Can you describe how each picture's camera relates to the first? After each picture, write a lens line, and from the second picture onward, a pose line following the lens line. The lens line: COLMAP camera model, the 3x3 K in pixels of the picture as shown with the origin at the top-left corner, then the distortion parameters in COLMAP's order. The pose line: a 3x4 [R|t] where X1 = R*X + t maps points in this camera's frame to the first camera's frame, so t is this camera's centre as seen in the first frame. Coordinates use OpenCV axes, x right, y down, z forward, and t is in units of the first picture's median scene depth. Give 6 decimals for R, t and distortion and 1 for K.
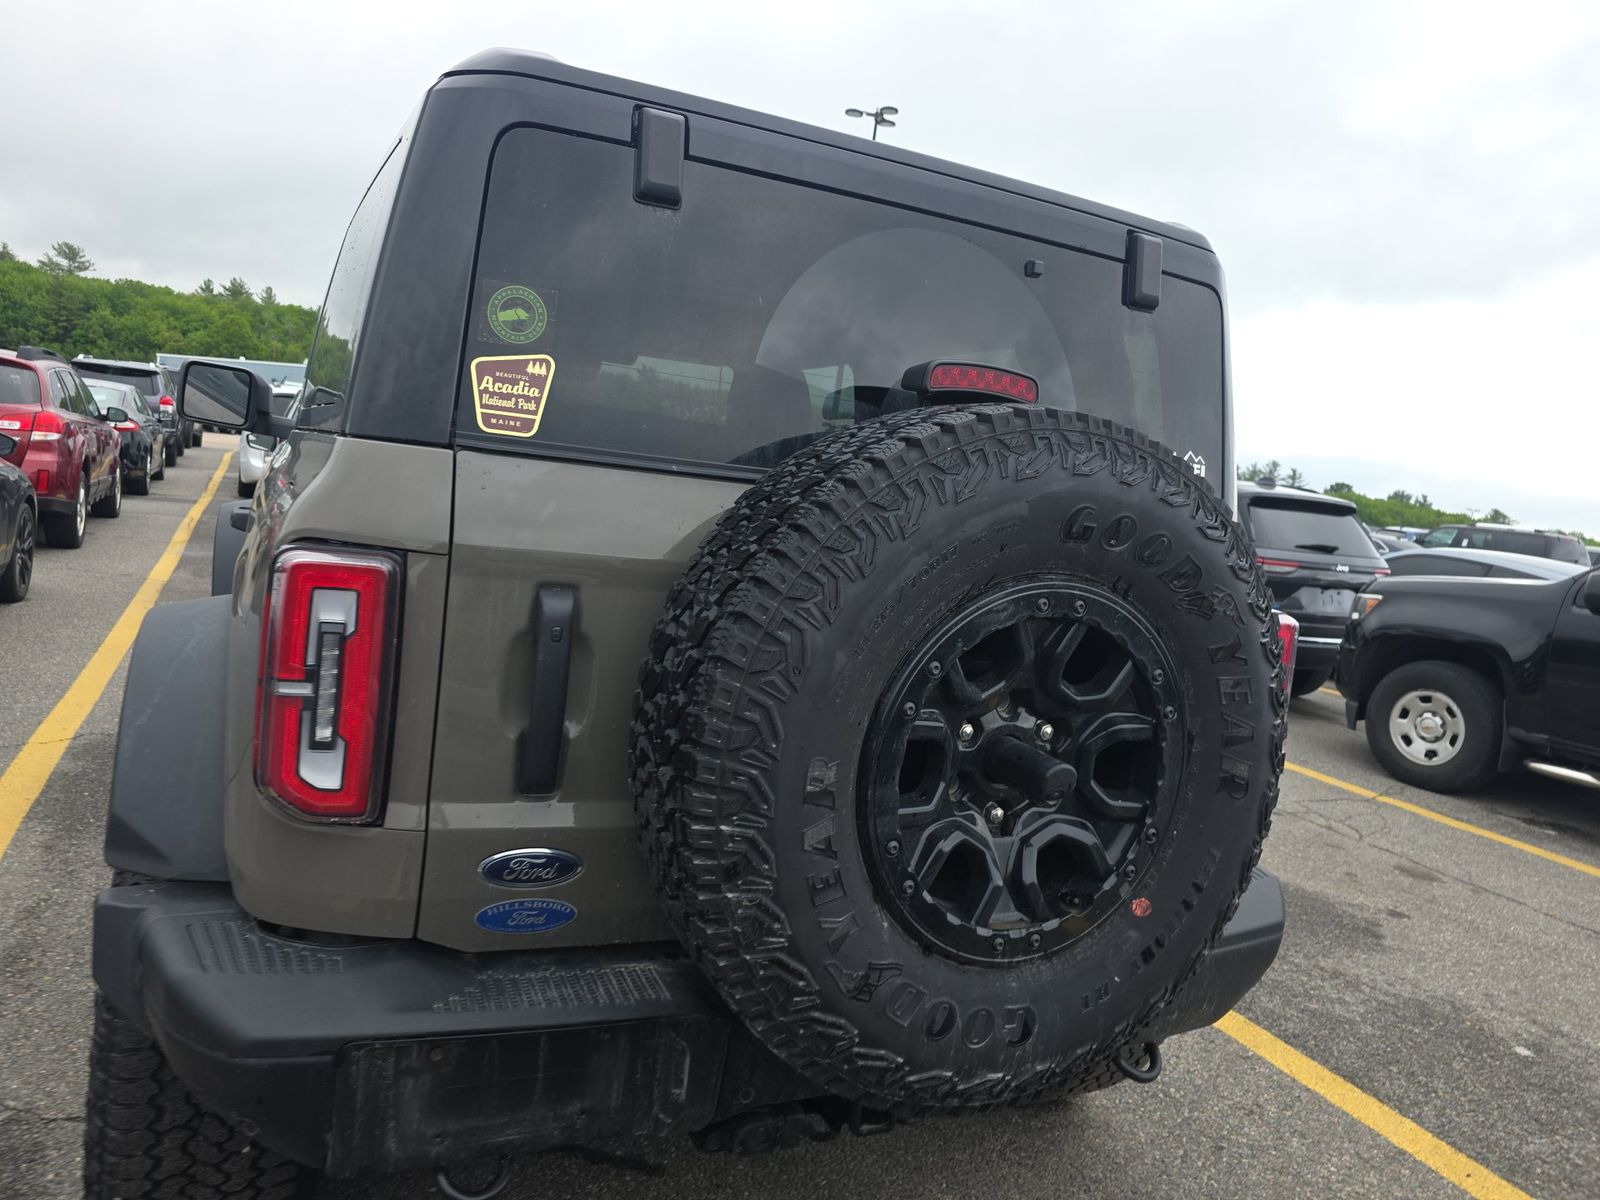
lens RADIAL K [[1112.5, 0, 803.2], [0, 1112.5, 493.3], [0, 0, 1]] dist [0.073914, -0.073433]
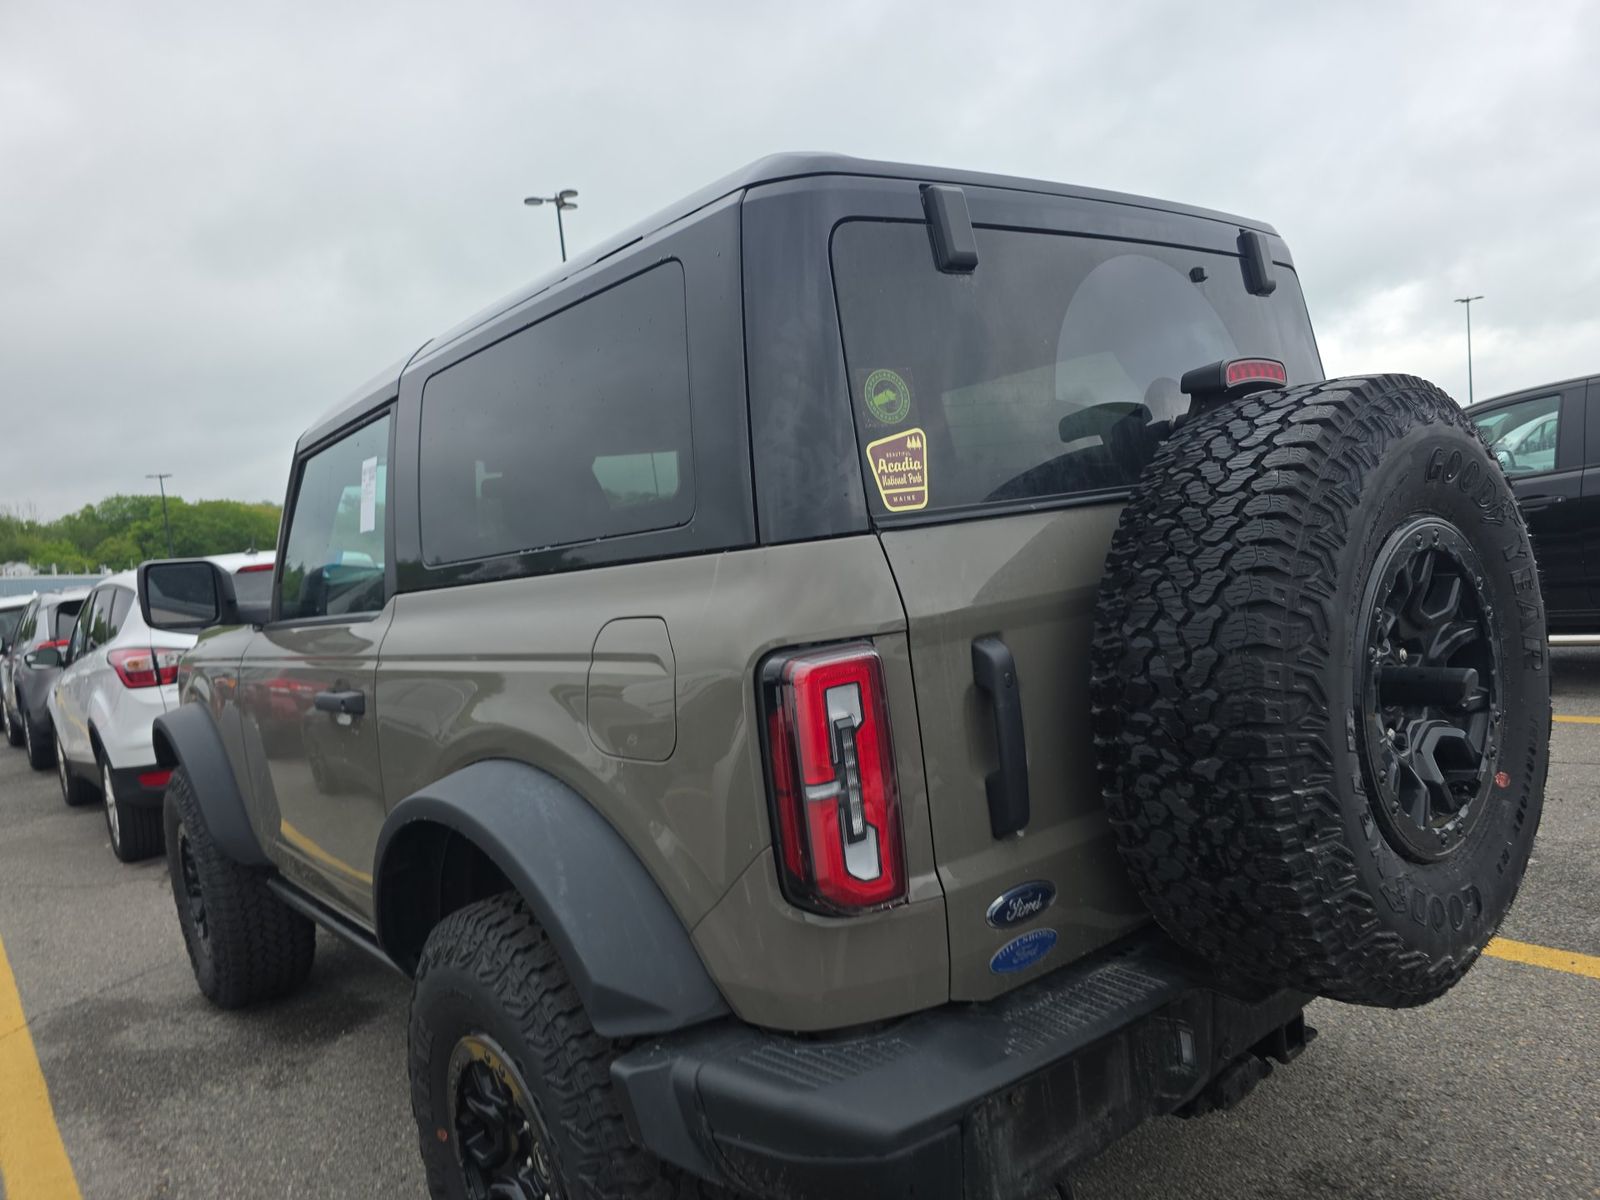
lens RADIAL K [[1102.1, 0, 797.5], [0, 1102.1, 536.9], [0, 0, 1]] dist [0.069090, -0.076081]
pose [[0.947607, -0.232533, 0.219019, -0.594127], [0.236744, 0.971545, 0.007196, -0.059363], [-0.214460, 0.045032, 0.975694, 0.012878]]
